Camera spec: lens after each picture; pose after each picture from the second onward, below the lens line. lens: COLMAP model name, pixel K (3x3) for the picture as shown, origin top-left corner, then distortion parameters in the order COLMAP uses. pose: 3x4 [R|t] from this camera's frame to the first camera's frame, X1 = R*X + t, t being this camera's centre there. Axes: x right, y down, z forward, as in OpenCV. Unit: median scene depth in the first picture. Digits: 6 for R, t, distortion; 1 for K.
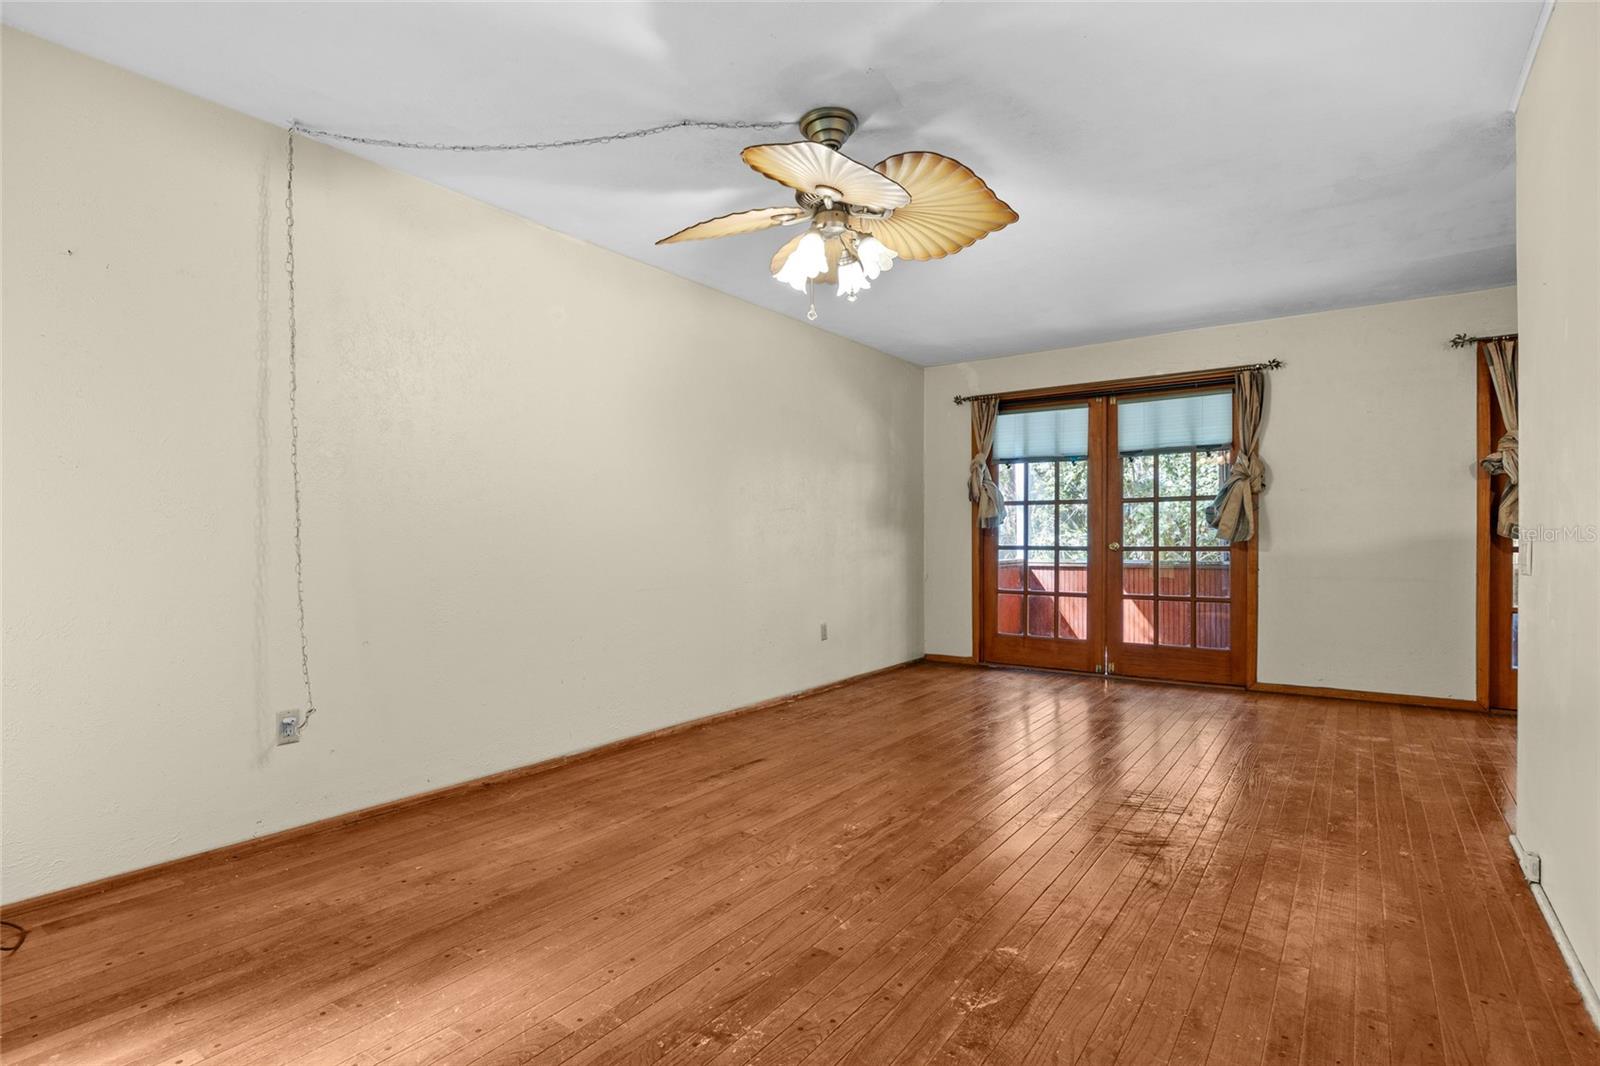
lens RADIAL K [[765.9, 0, 820.6], [0, 765.9, 541.2], [0, 0, 1]] dist [-0.008895, 0.000603]
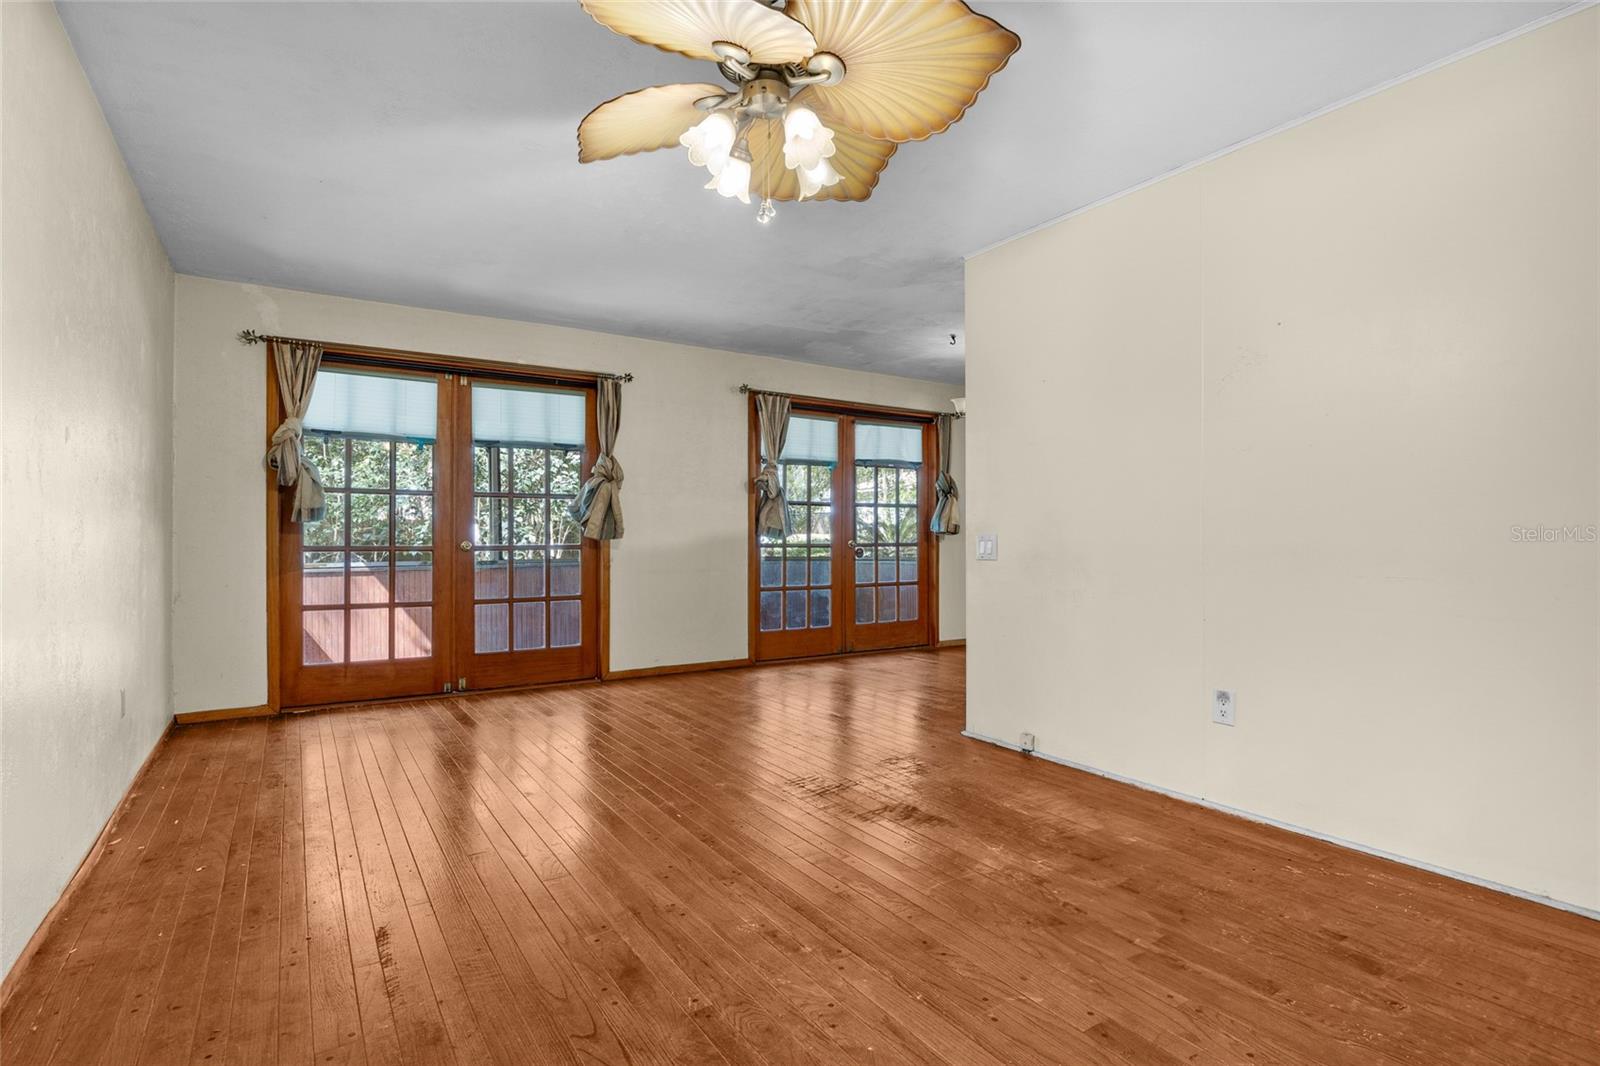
lens RADIAL K [[765.9, 0, 807.2], [0, 765.9, 533.7], [0, 0, 1]] dist [-0.008895, 0.000603]
pose [[0.402518, 0.006265, 0.915391, -0.275843], [0.002686, 0.999964, -0.008024, 0.001003], [-0.915408, 0.005689, 0.402487, 0.294299]]
